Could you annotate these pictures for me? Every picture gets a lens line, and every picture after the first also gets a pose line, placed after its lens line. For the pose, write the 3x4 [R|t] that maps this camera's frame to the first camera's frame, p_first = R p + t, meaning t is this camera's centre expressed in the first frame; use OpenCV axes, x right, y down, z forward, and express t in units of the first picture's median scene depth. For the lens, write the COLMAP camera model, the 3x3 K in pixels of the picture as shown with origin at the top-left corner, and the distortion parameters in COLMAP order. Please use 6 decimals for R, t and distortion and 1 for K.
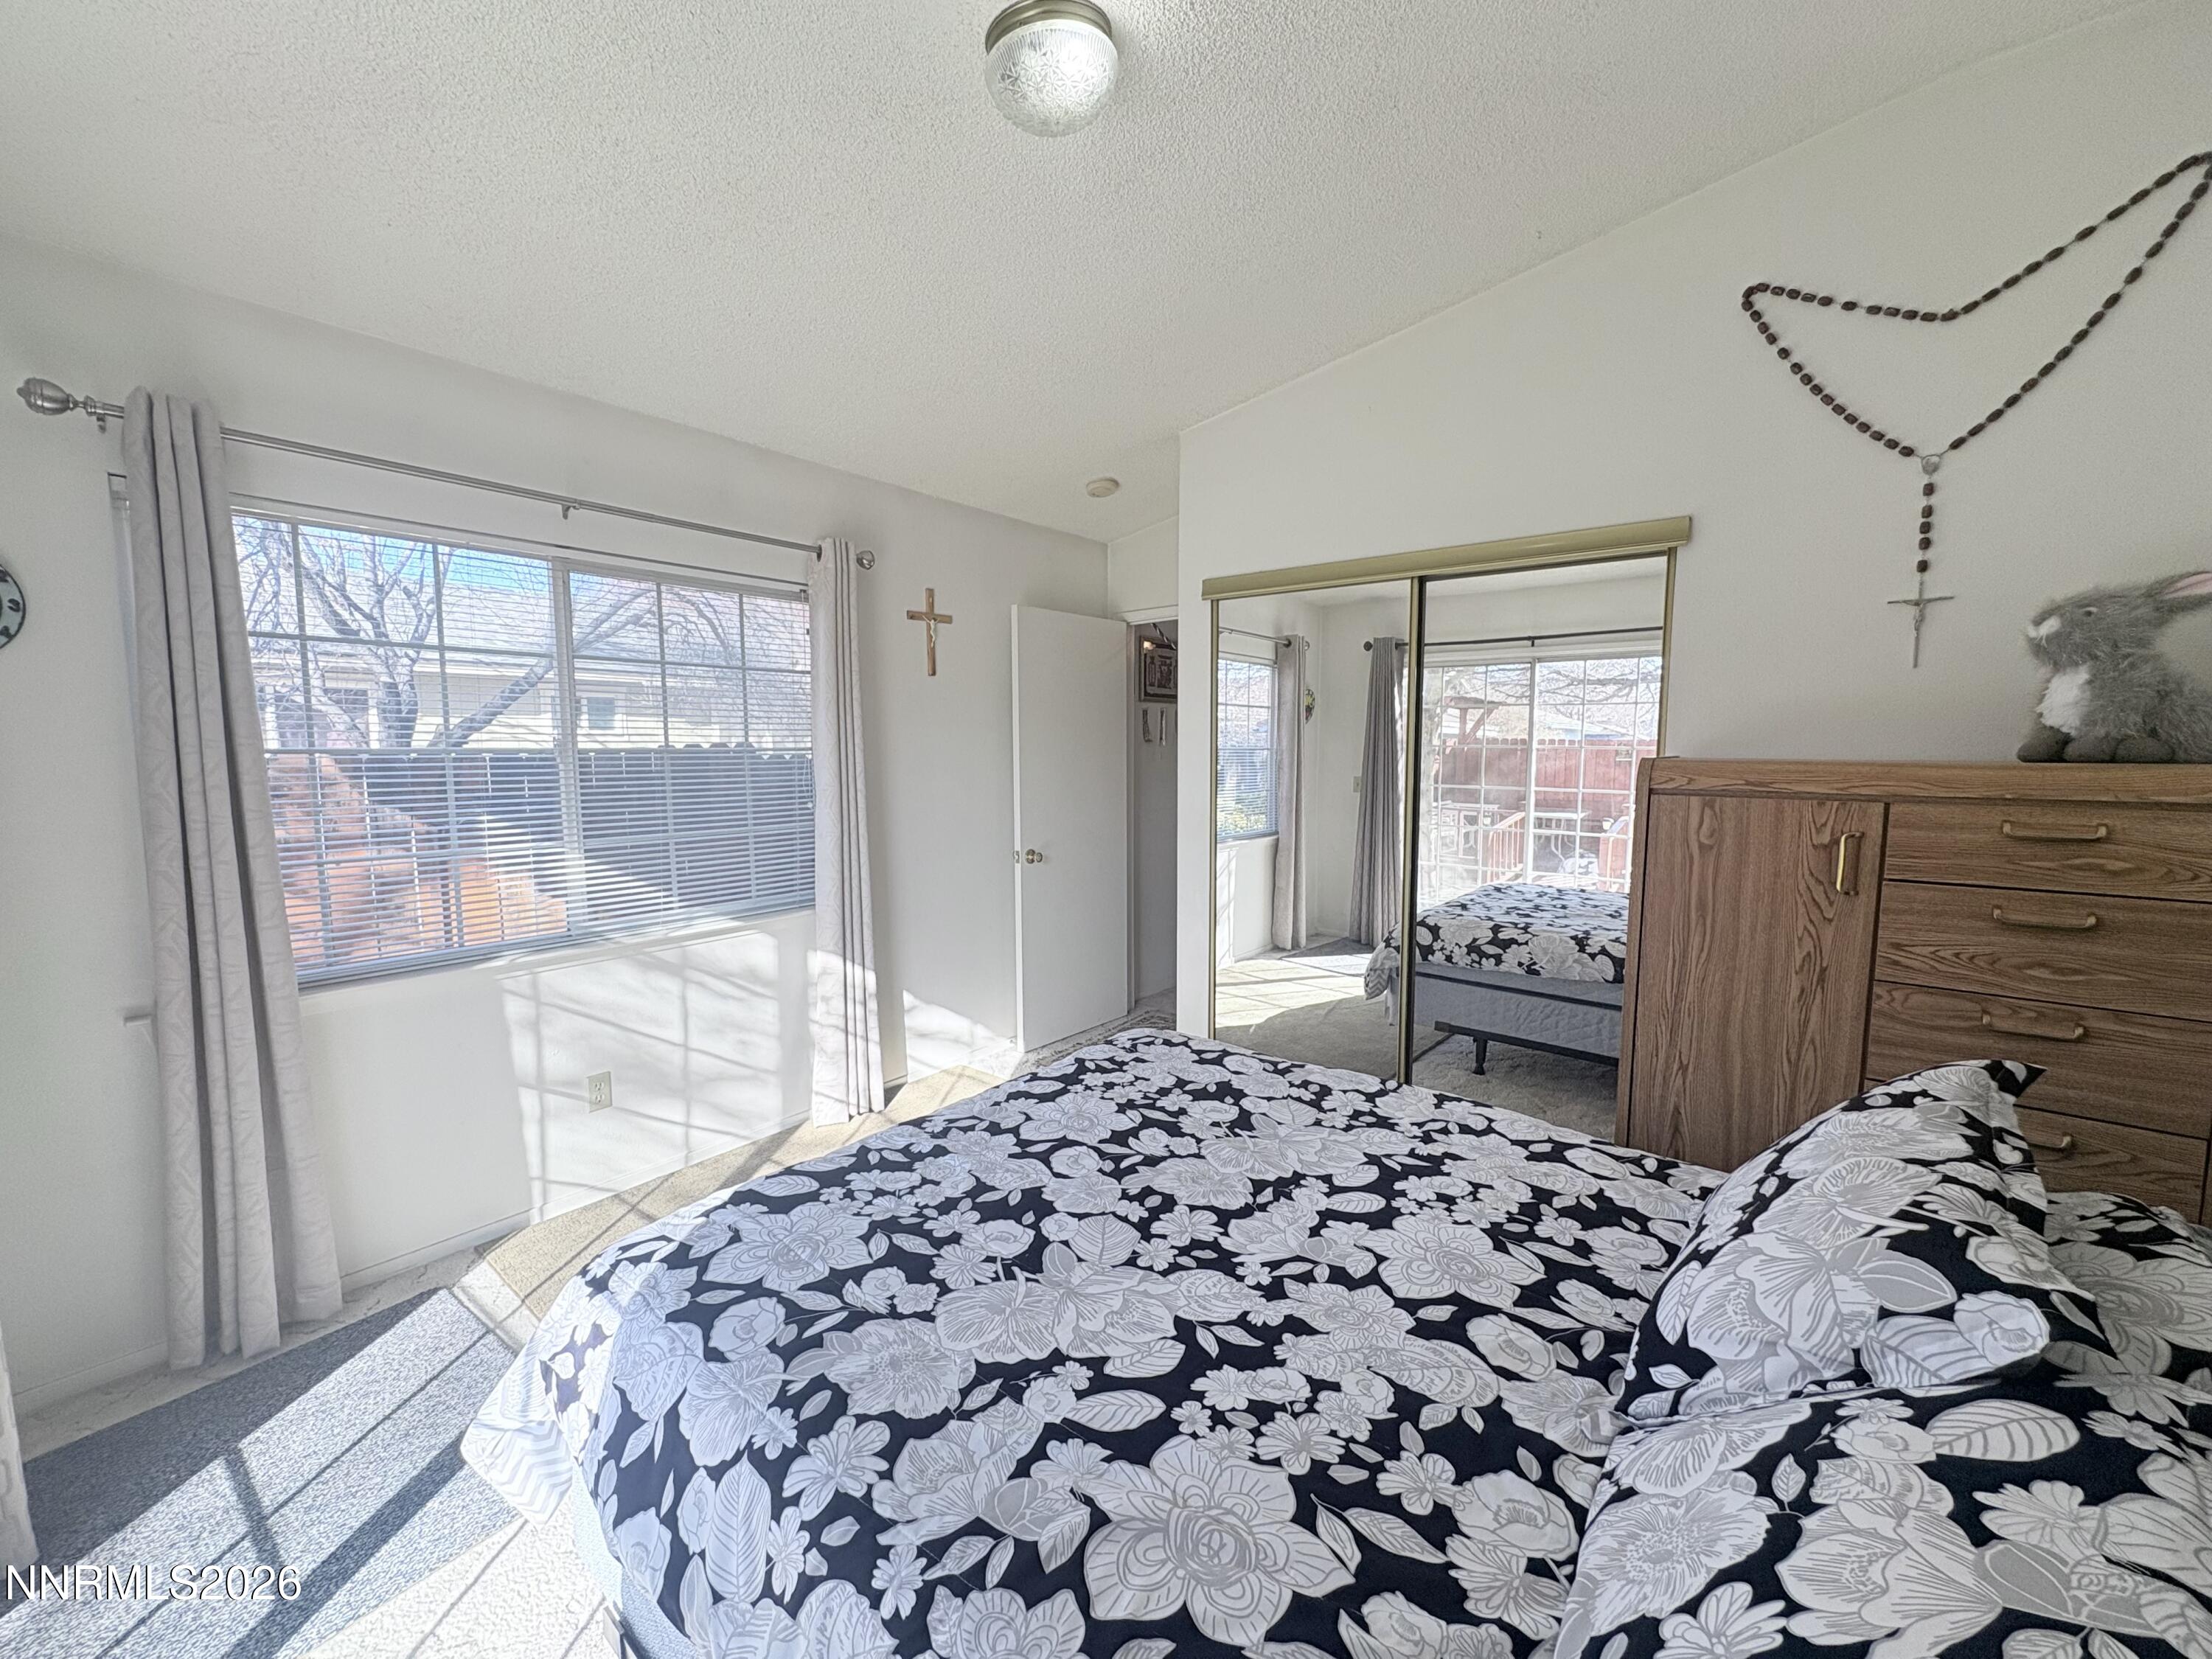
lens RADIAL K [[881.0, 0, 1106.0], [0, 881.0, 829.5], [0, 0, 1]] dist [-0.000854, 0.000417]
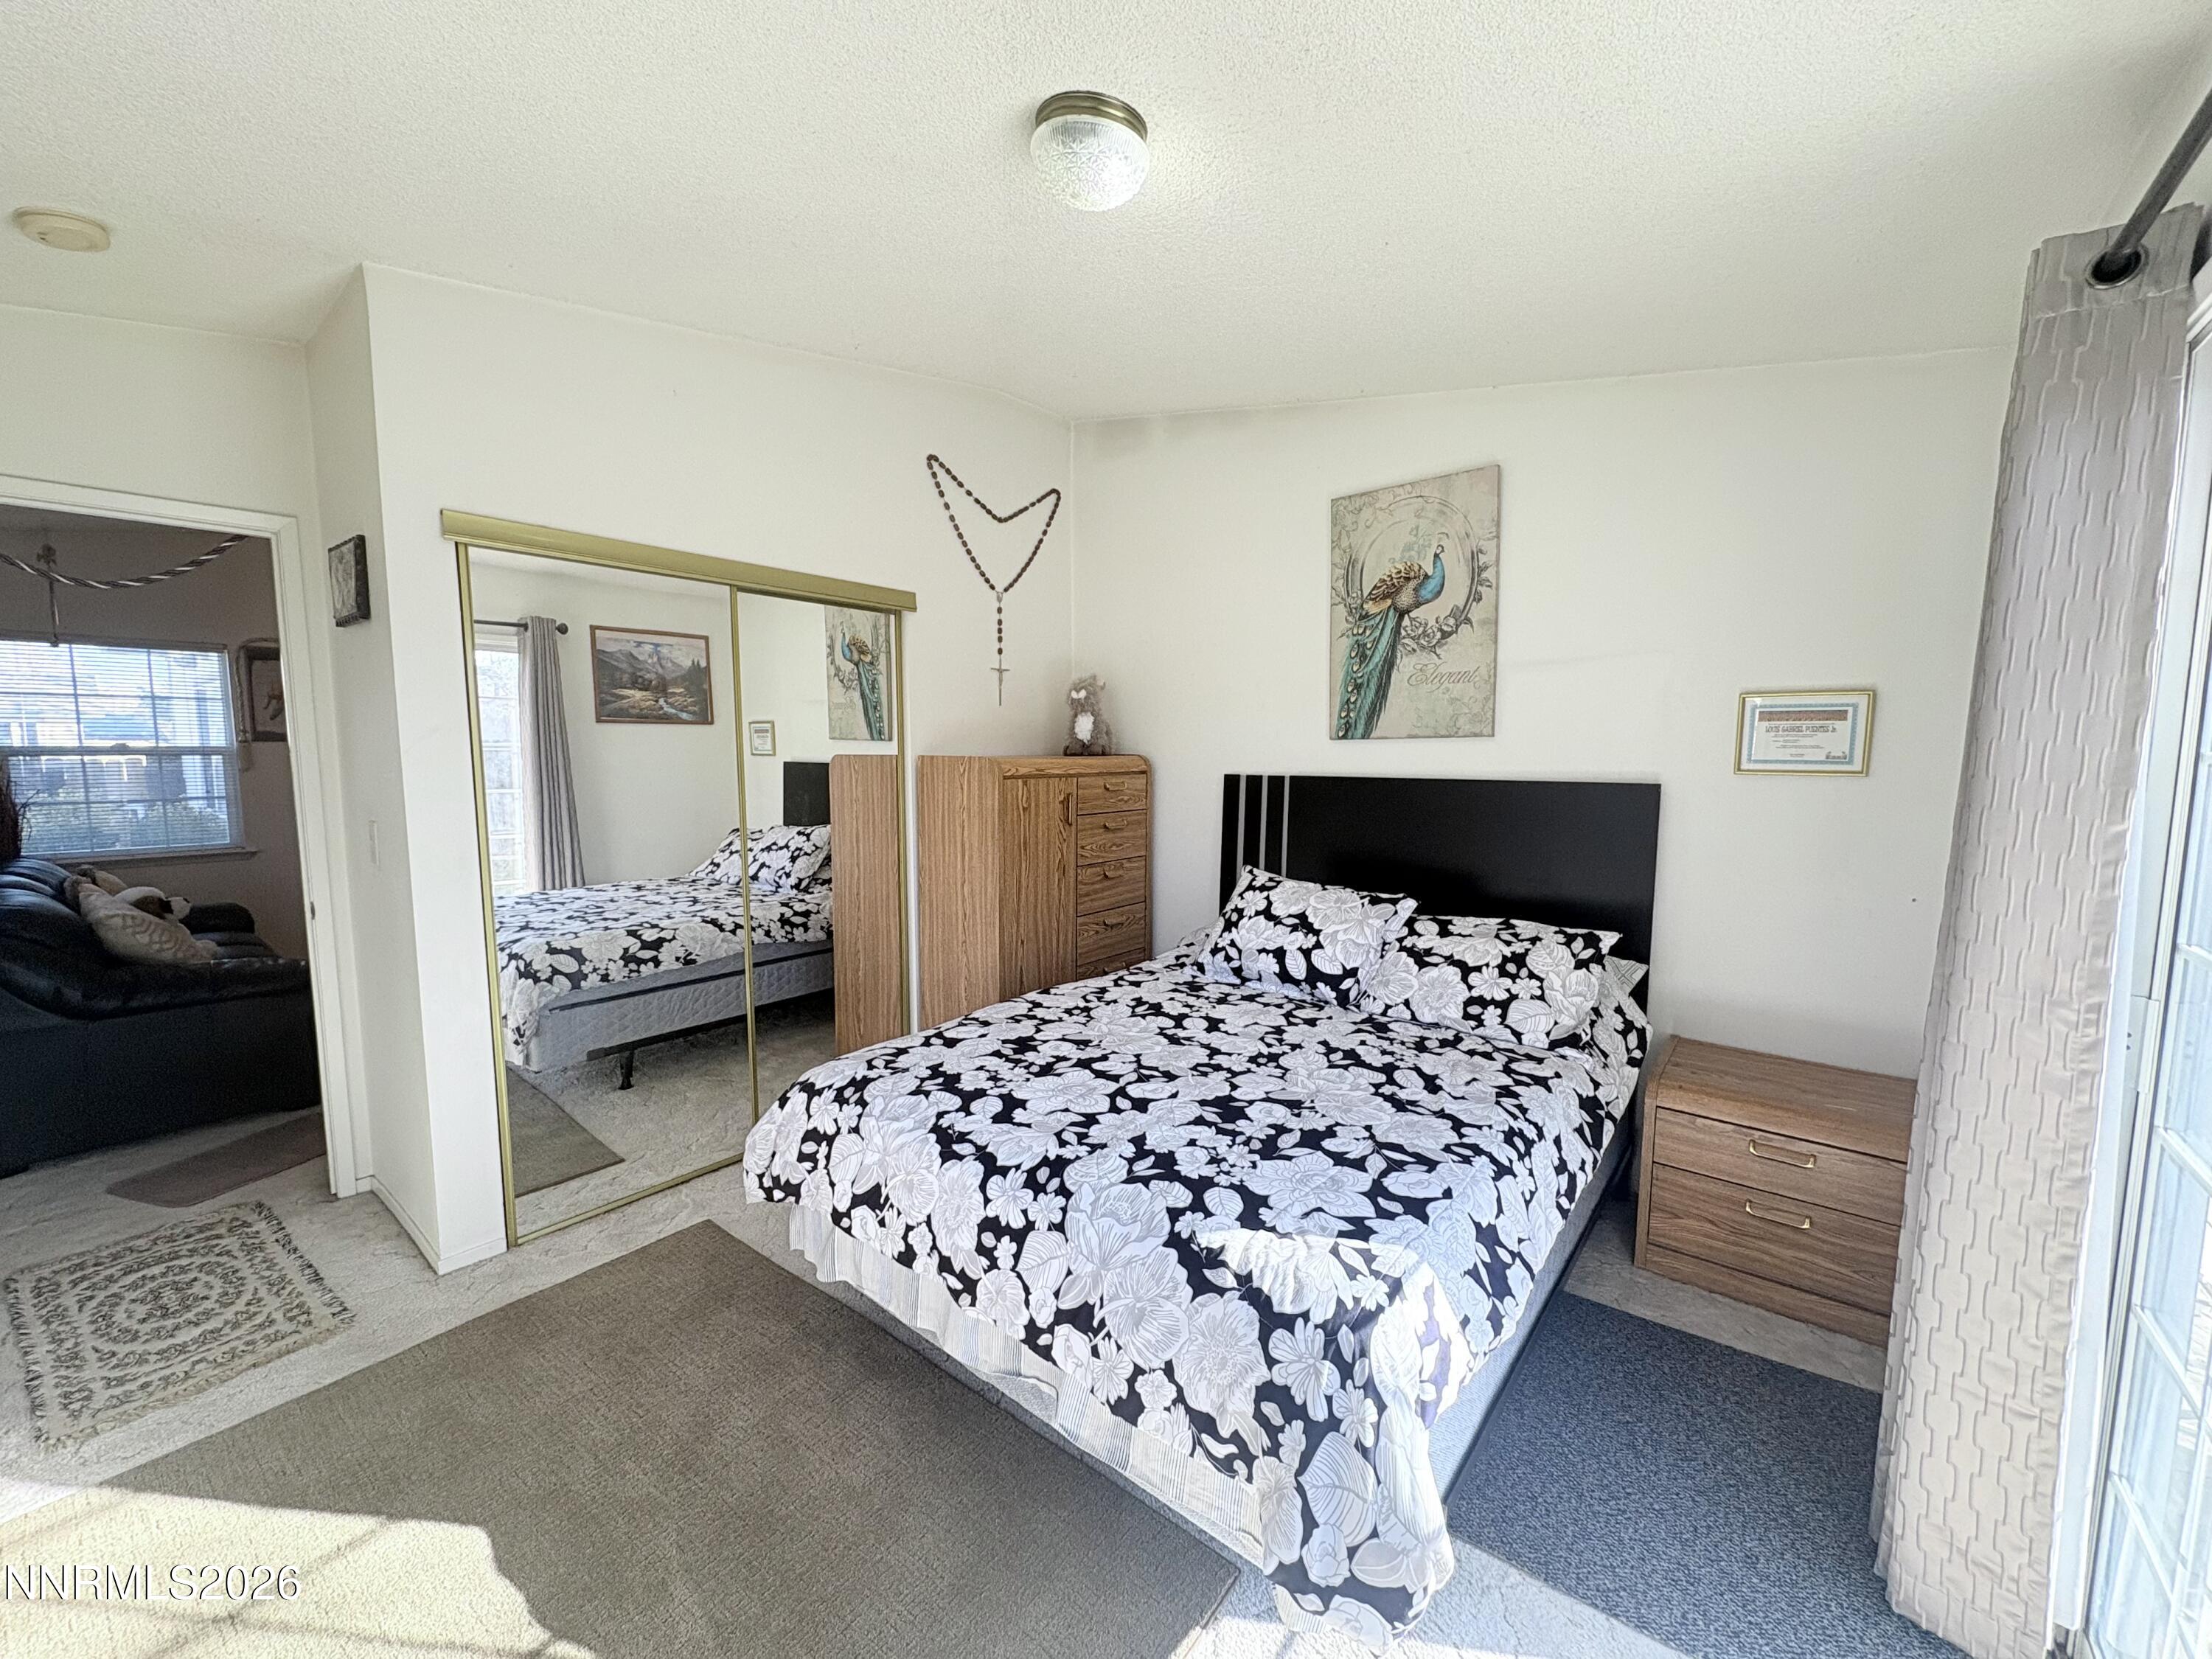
lens RADIAL K [[881.0, 0, 1106.0], [0, 881.0, 829.5], [0, 0, 1]] dist [-0.000854, 0.000417]
pose [[-0.004407, -0.100463, 0.994931, -1.204422], [0.086975, 0.991132, 0.100465, -0.116216], [-0.996201, 0.086977, 0.004370, 1.000637]]
